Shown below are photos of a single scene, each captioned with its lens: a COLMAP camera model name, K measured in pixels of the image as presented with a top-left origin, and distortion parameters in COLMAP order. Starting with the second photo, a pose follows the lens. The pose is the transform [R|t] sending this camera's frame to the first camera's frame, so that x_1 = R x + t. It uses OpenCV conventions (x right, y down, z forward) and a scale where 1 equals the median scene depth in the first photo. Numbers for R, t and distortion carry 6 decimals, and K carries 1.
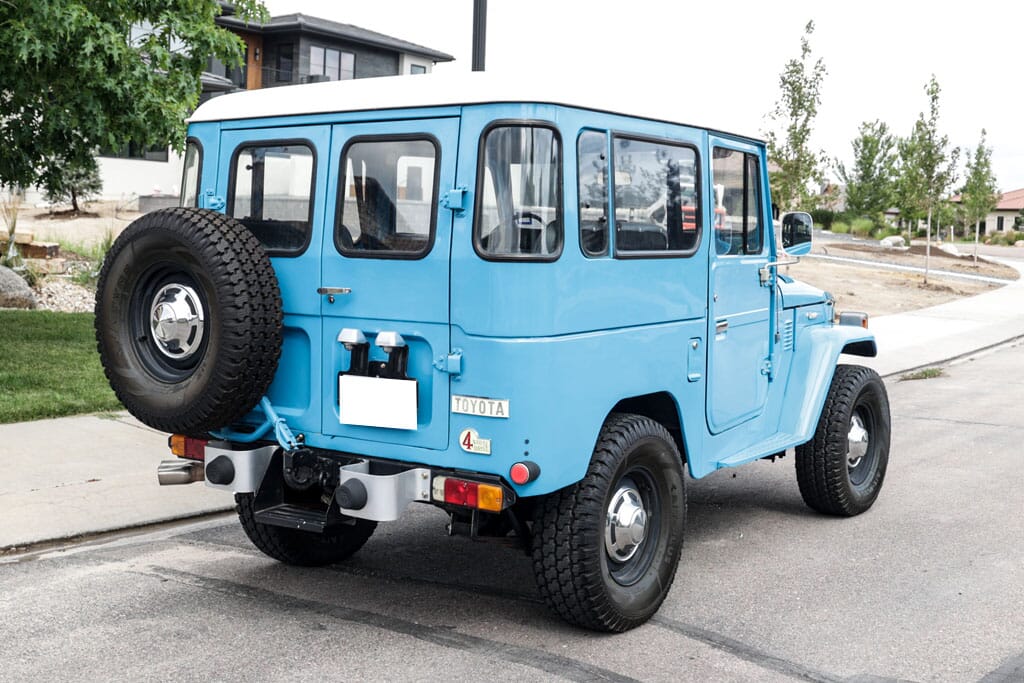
lens RADIAL K [[1194.5, 0, 512.0], [0, 1194.5, 341.5], [0, 0, 1]] dist [-0.012341, -0.000943]
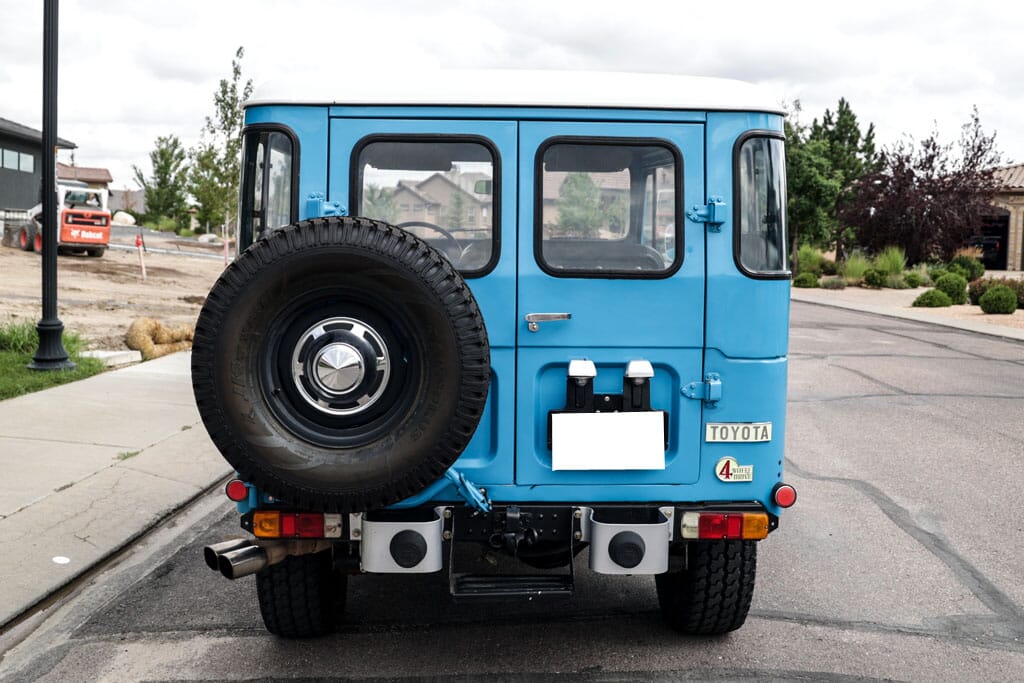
lens RADIAL K [[990.4, 0, 512.0], [0, 990.4, 341.5], [0, 0, 1]] dist [-0.062631, 0.020487]
pose [[0.802225, -0.065845, 0.593380, -0.594499], [0.052860, 0.997830, 0.039261, -0.054464], [-0.594677, -0.000131, 0.803964, 0.450242]]
